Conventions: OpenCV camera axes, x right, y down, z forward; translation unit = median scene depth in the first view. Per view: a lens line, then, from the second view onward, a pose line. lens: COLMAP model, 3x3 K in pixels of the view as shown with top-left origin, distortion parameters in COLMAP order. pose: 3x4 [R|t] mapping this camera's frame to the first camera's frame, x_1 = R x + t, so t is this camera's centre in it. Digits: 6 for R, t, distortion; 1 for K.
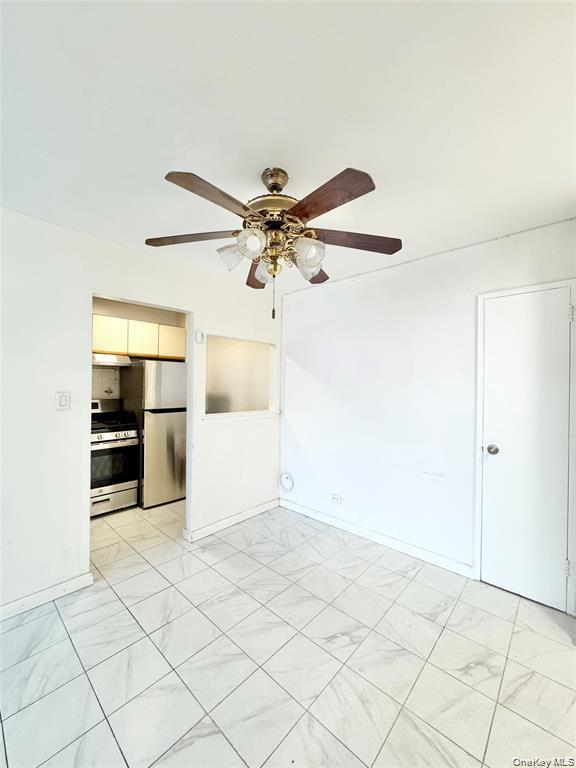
lens RADIAL K [[306.6, 0, 290.6], [0, 306.6, 387.1], [0, 0, 1]] dist [0.000518, 0.000188]
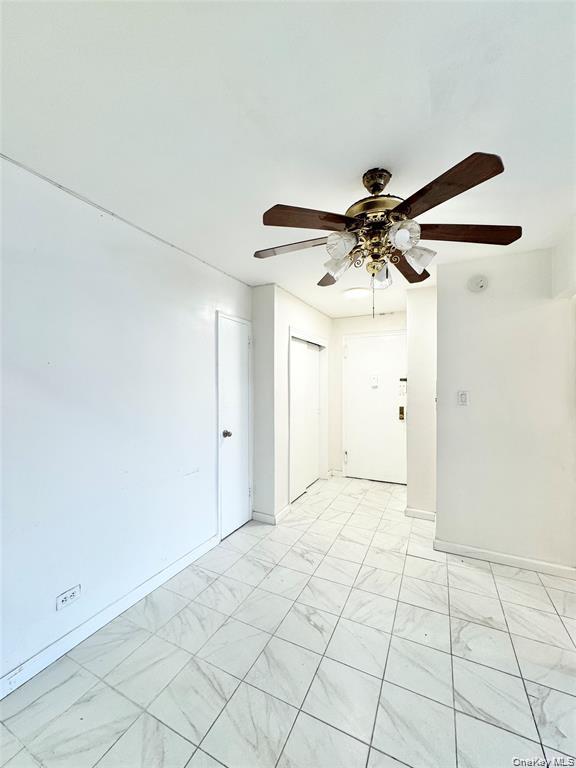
lens RADIAL K [[306.6, 0, 290.1], [0, 306.6, 382.2], [0, 0, 1]] dist [0.000518, 0.000188]
pose [[-0.285482, 0.008863, 0.958343, -0.822413], [0.000430, 0.999958, -0.009119, -0.001115], [-0.958384, -0.002192, -0.285474, 1.359599]]
